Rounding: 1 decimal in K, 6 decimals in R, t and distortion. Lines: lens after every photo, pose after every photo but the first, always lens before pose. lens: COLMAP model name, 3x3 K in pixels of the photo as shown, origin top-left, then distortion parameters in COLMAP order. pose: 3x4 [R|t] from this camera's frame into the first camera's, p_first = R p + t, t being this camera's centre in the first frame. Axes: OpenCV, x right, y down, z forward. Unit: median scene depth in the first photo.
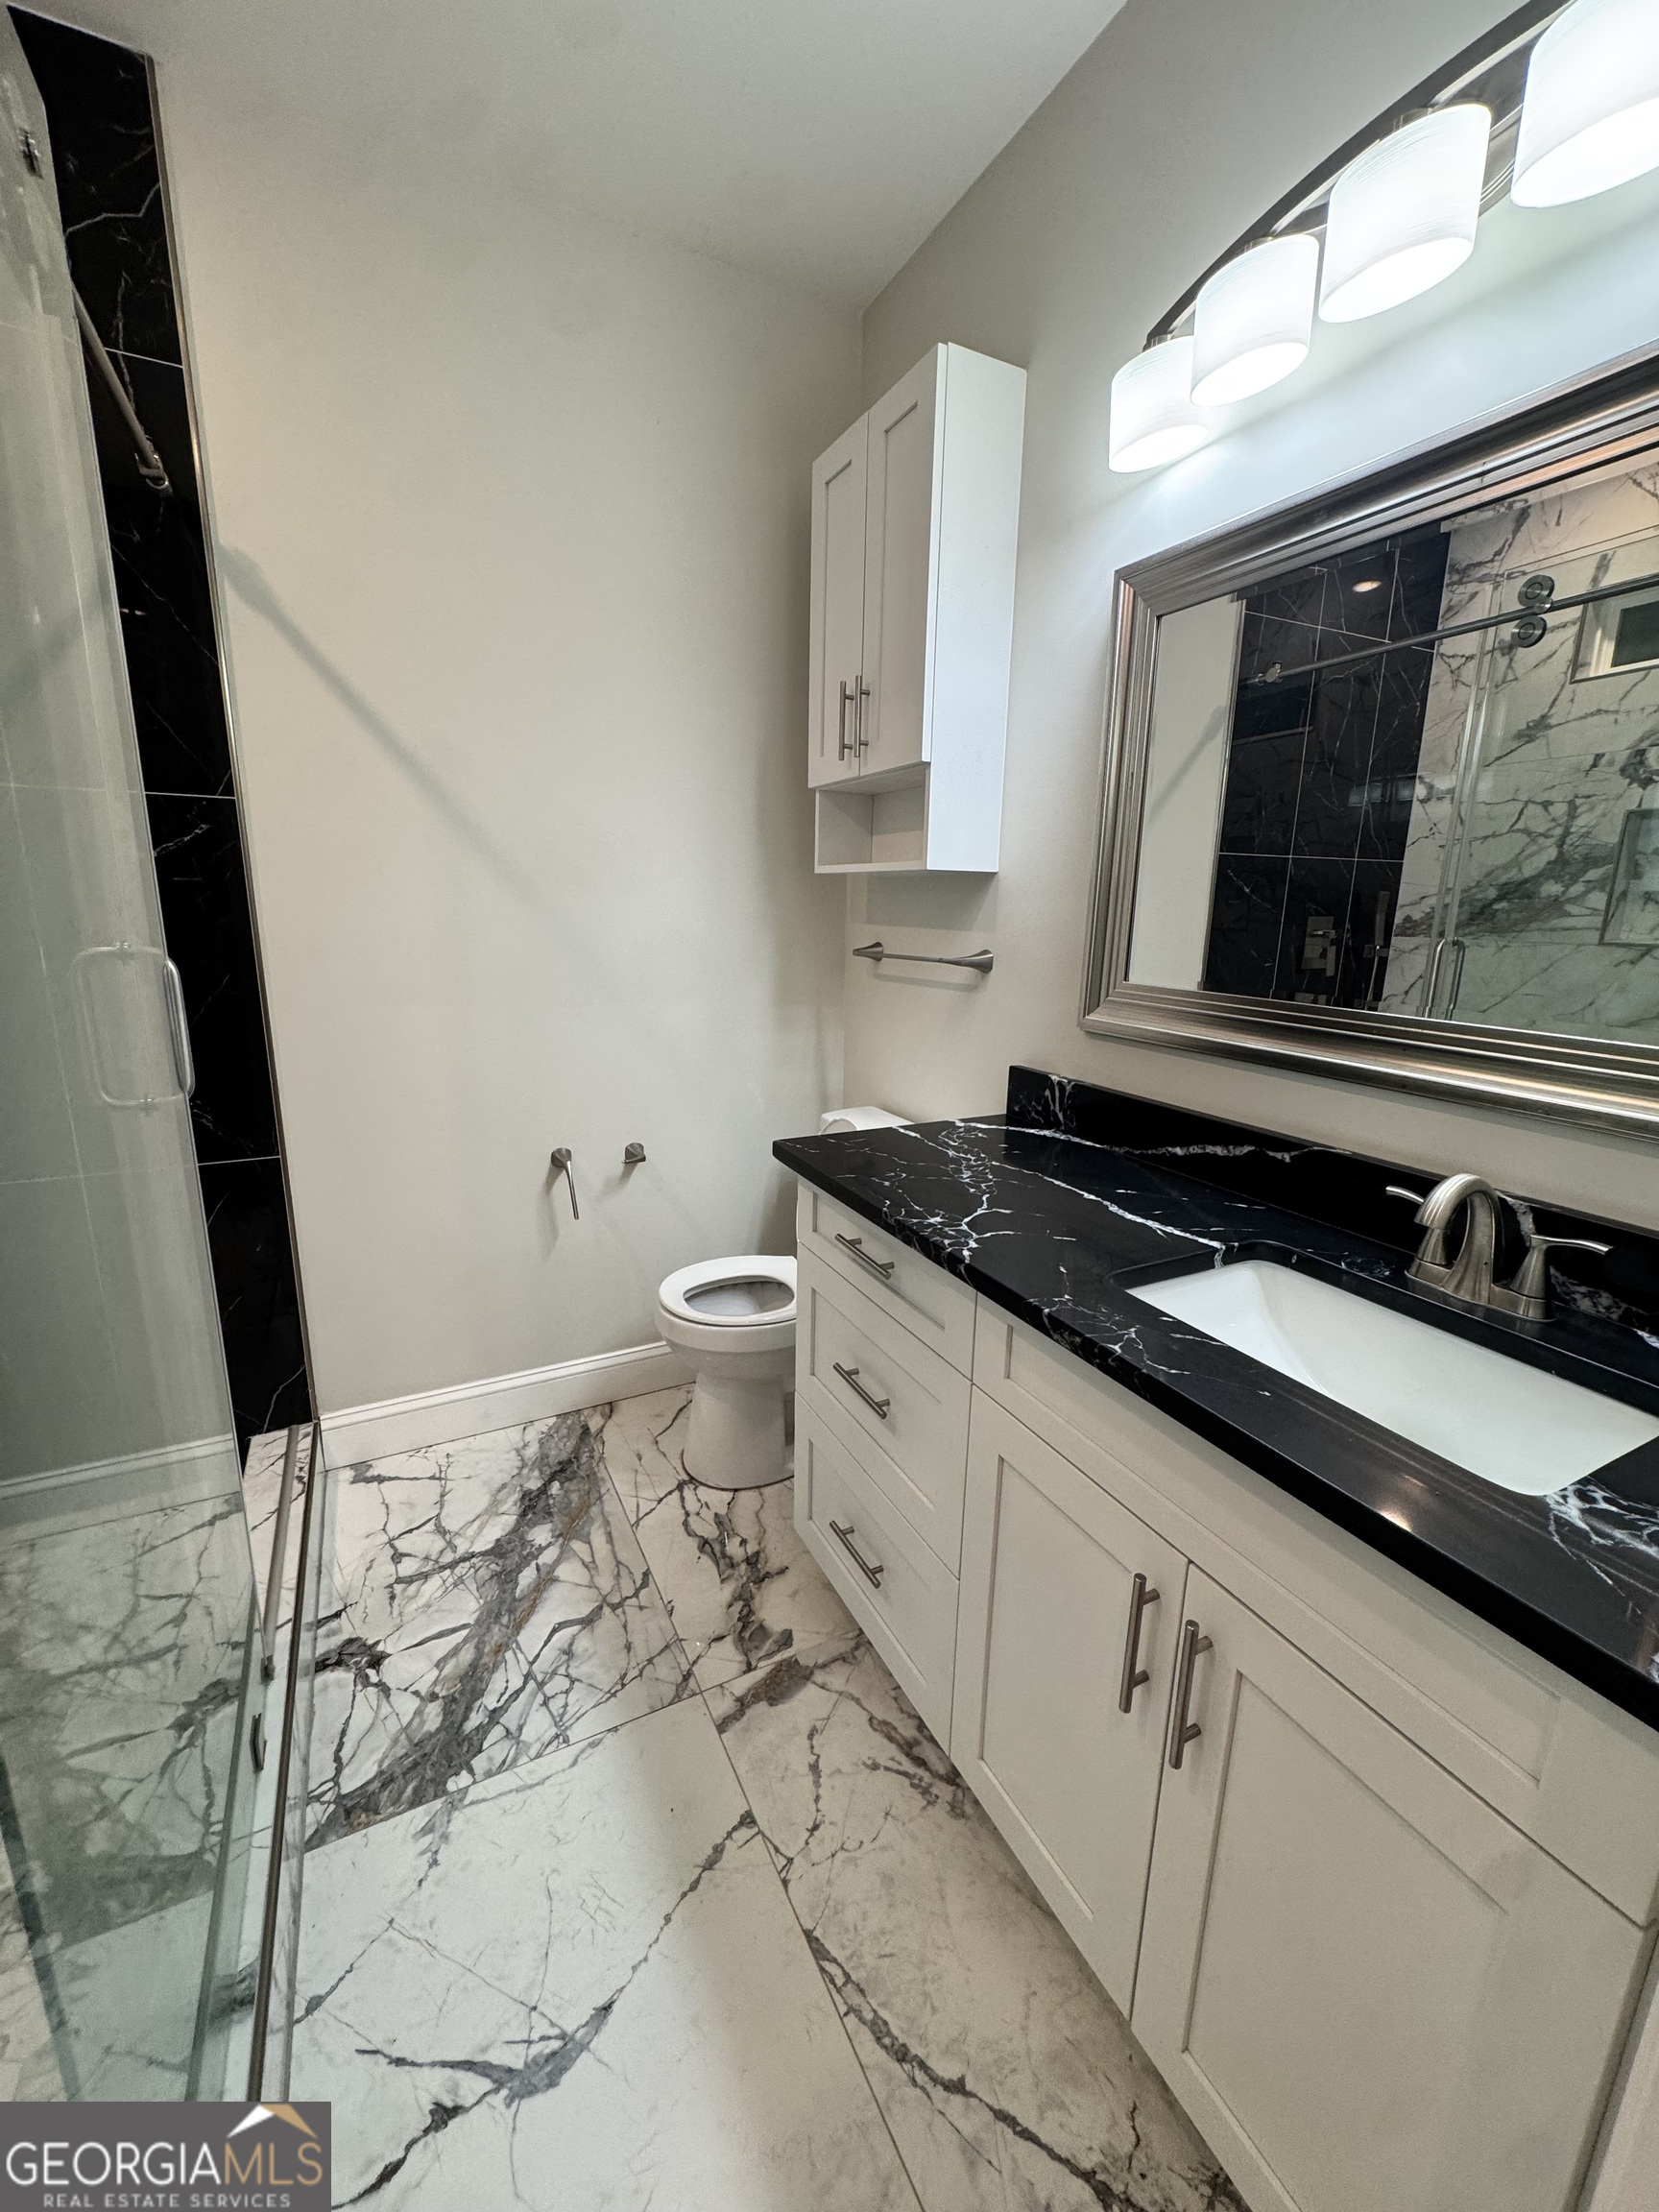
lens RADIAL K [[894.2, 0, 821.7], [0, 894.2, 1105.9], [0, 0, 1]] dist [-0.001678, 0.000187]
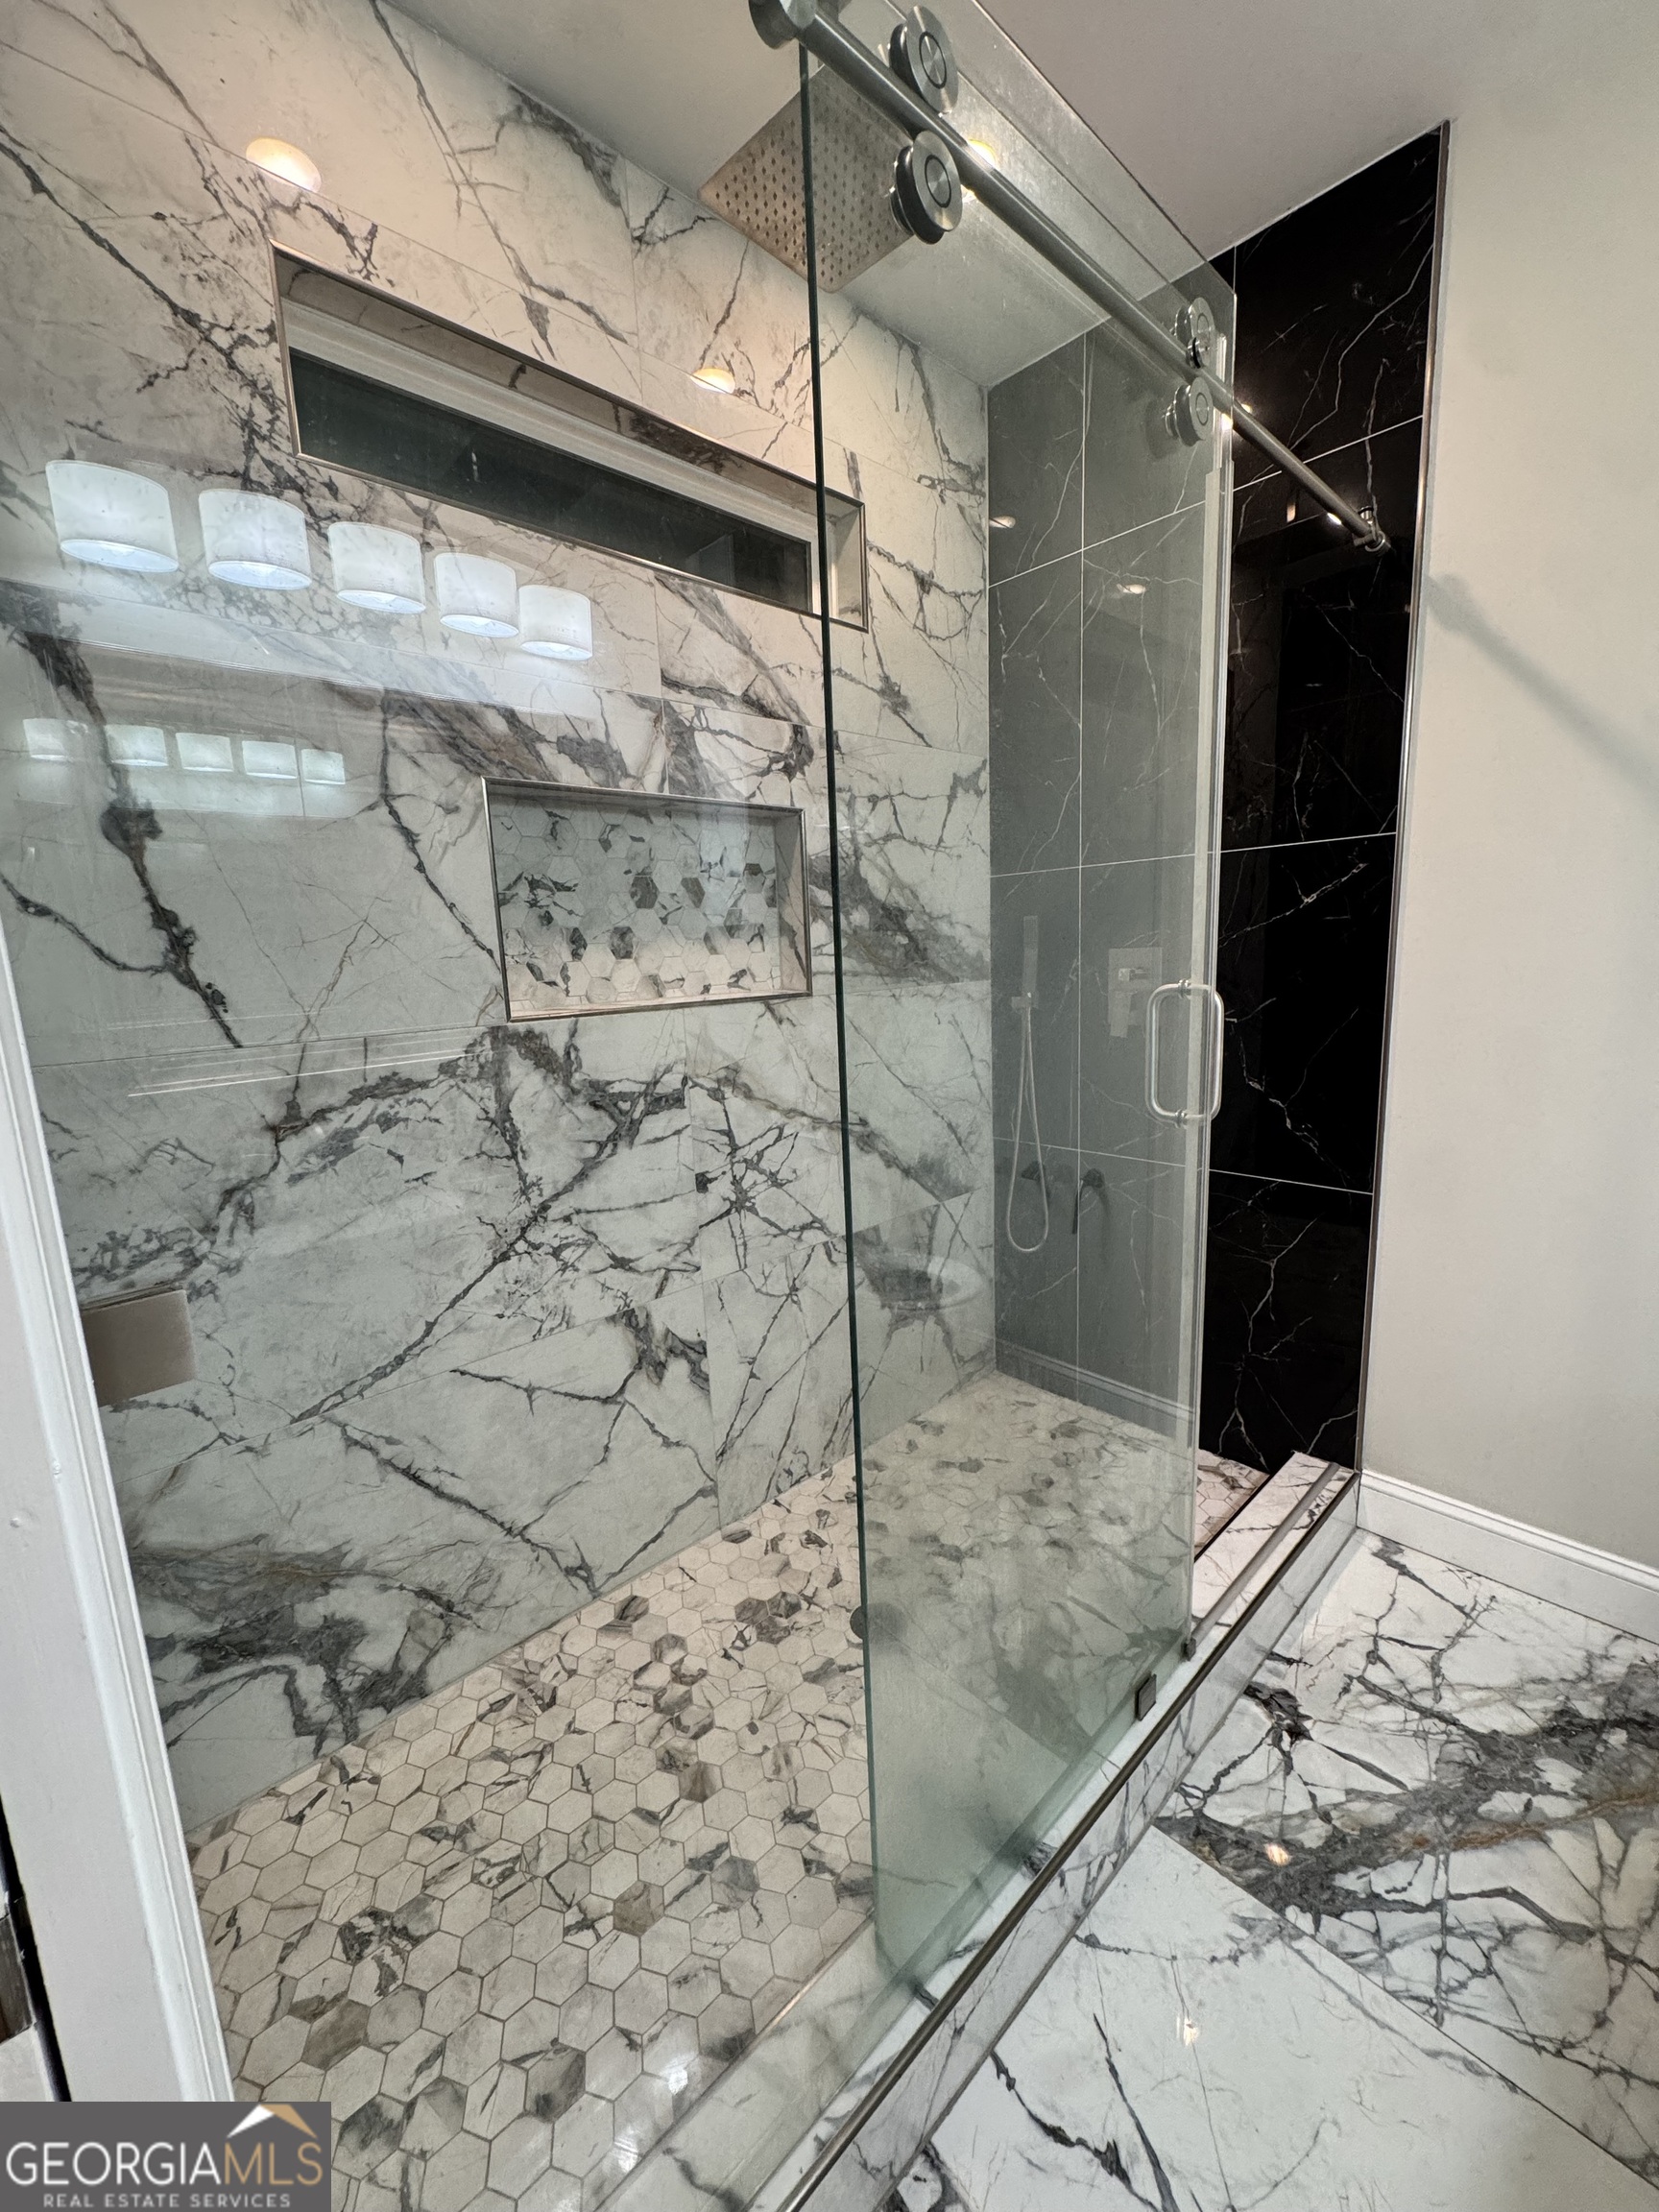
lens RADIAL K [[894.2, 0, 842.9], [0, 894.2, 1105.1], [0, 0, 1]] dist [-0.001678, 0.000187]
pose [[0.269059, 0.135941, -0.953482, 0.174858], [-0.163974, 0.982001, 0.093736, -0.039573], [0.949063, 0.131125, 0.286507, 0.174776]]
